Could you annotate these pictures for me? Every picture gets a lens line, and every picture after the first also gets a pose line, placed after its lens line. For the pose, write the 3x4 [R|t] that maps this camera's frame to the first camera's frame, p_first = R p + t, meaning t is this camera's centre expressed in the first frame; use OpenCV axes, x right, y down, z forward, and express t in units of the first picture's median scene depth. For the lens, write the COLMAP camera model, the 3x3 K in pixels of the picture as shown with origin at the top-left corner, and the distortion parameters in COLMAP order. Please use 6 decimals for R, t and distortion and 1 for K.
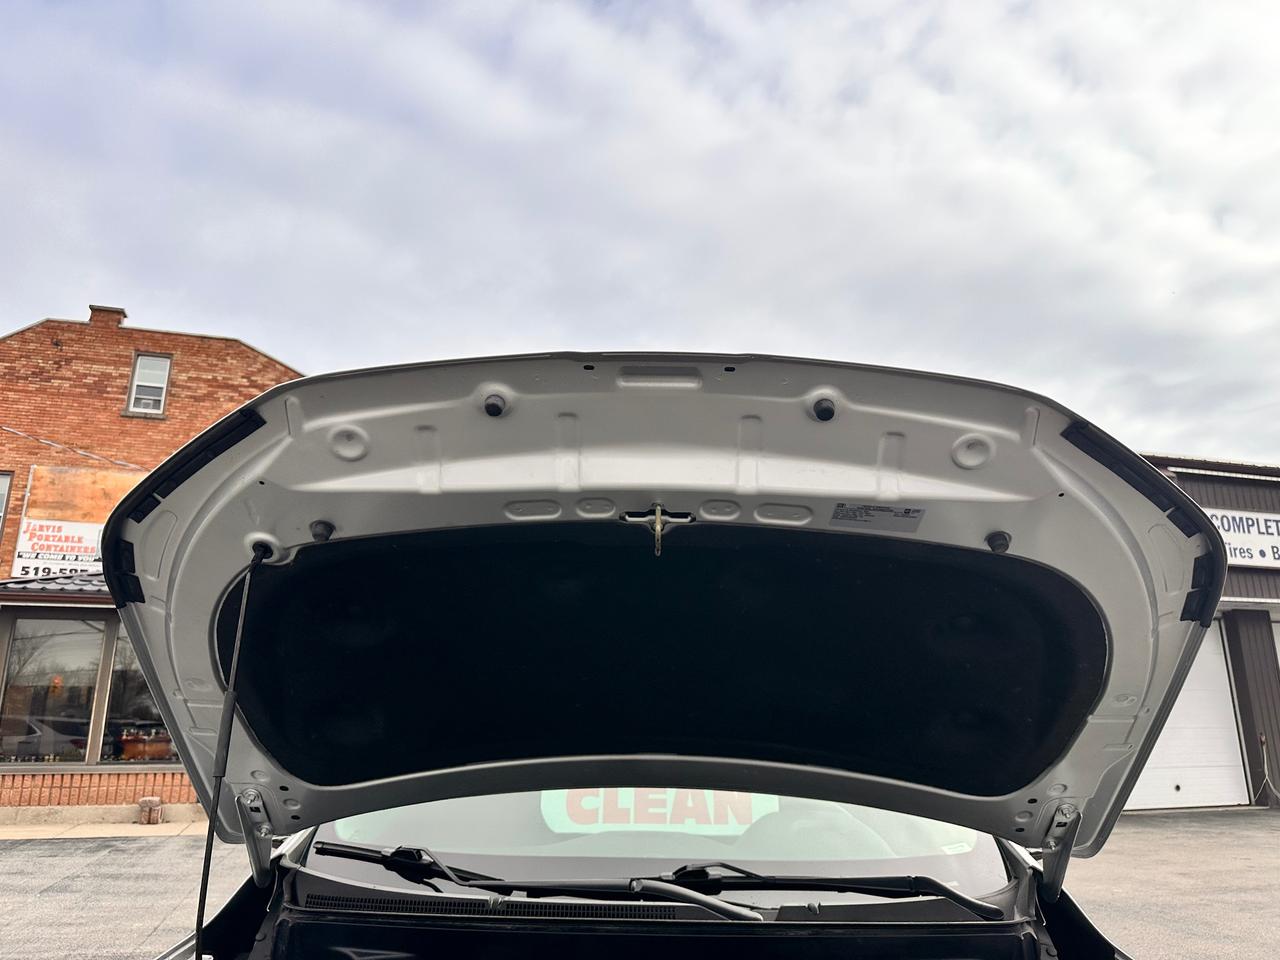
lens RADIAL K [[905.6, 0, 632.9], [0, 905.6, 472.2], [0, 0, 1]] dist [0.031385, -0.043402]
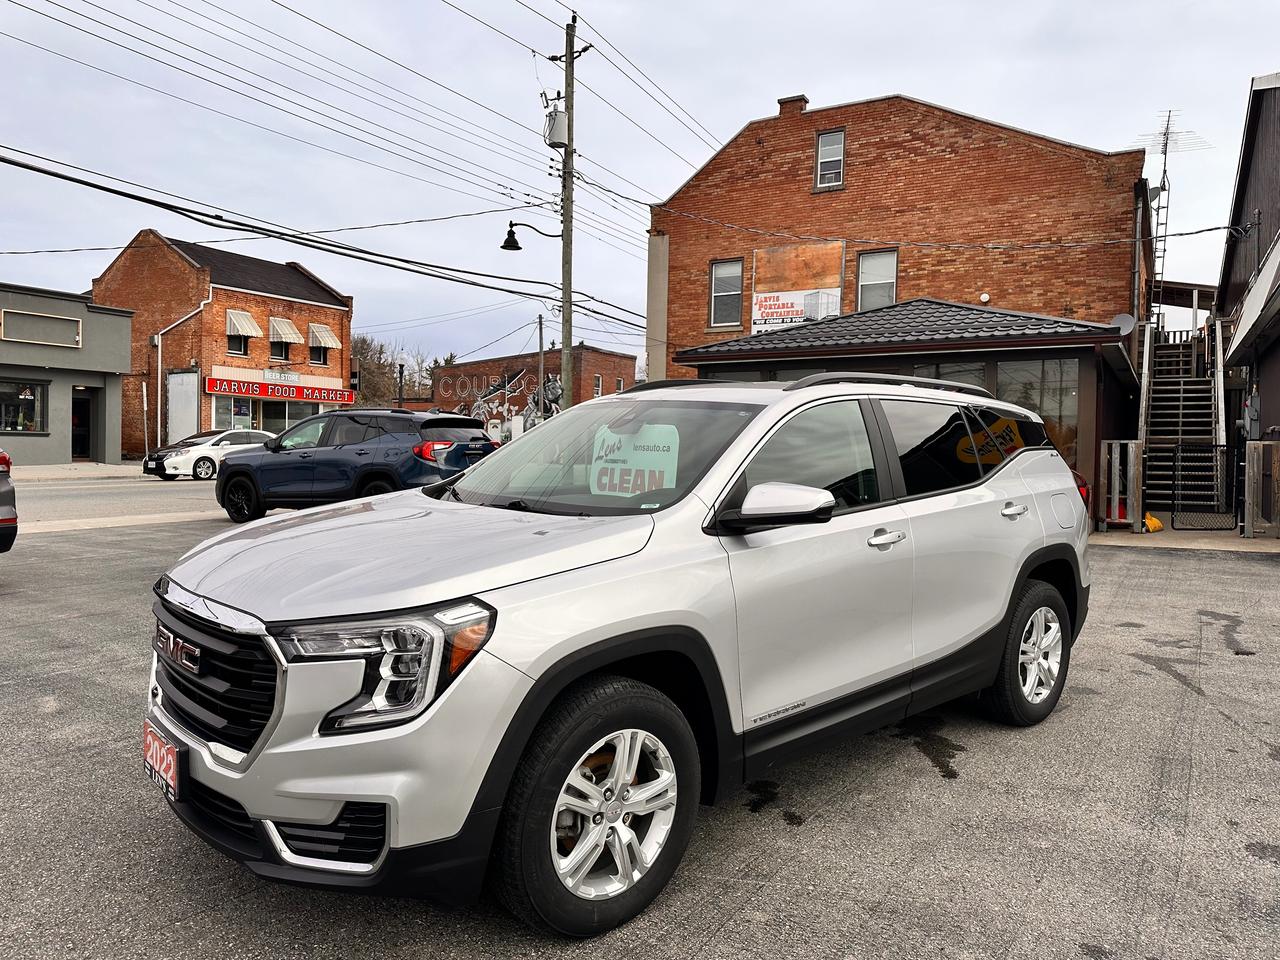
lens RADIAL K [[905.6, 0, 663.3], [0, 905.6, 487.4], [0, 0, 1]] dist [0.031385, -0.043402]
pose [[0.690512, 0.040225, -0.722202, 0.263710], [0.178845, 0.957956, 0.224354, 0.005170], [0.700862, -0.284081, 0.654286, -0.002148]]
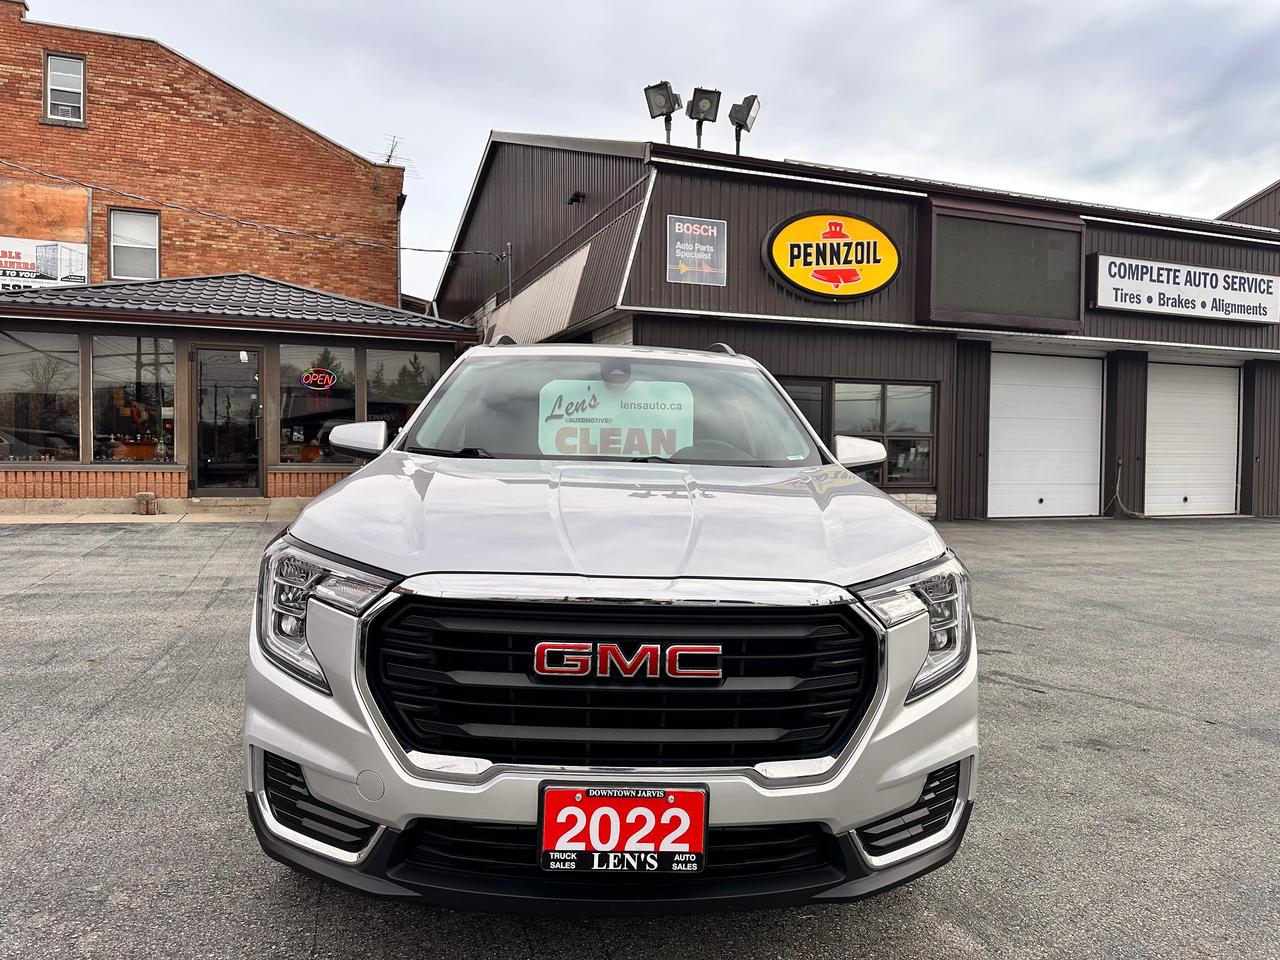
lens RADIAL K [[905.6, 0, 637.5], [0, 905.6, 478.8], [0, 0, 1]] dist [0.031385, -0.043402]
pose [[0.997096, 0.010870, 0.075378, -0.009340], [-0.032289, 0.956739, 0.289150, -0.002323], [-0.068974, -0.290744, 0.954312, -0.094804]]
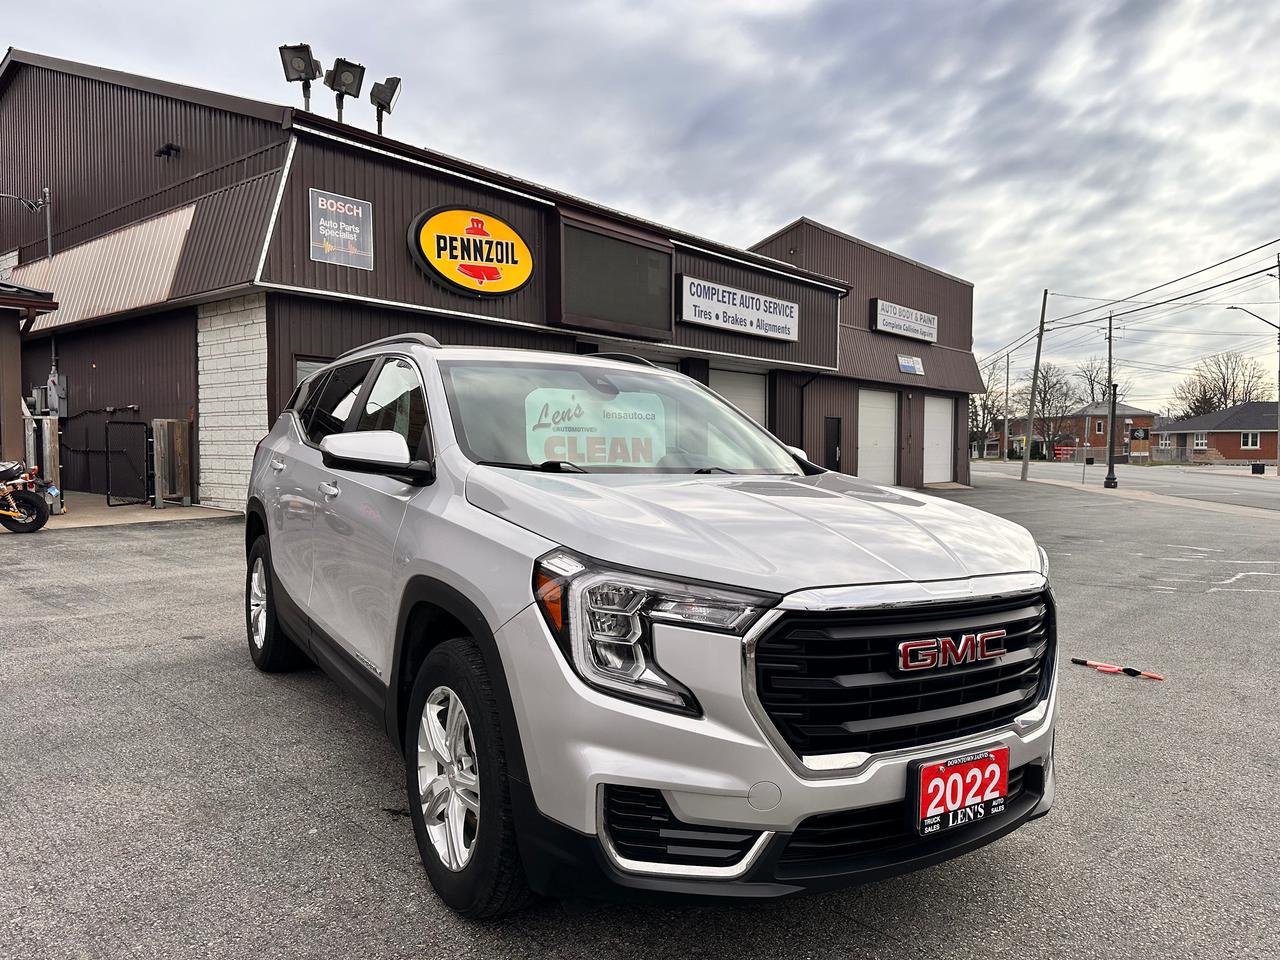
lens RADIAL K [[905.6, 0, 653.0], [0, 905.6, 468.1], [0, 0, 1]] dist [0.031385, -0.043402]
pose [[0.824381, -0.000995, 0.566035, -0.162647], [-0.162807, 0.957324, 0.238798, 0.002289], [-0.542116, -0.289015, 0.789038, -0.057075]]
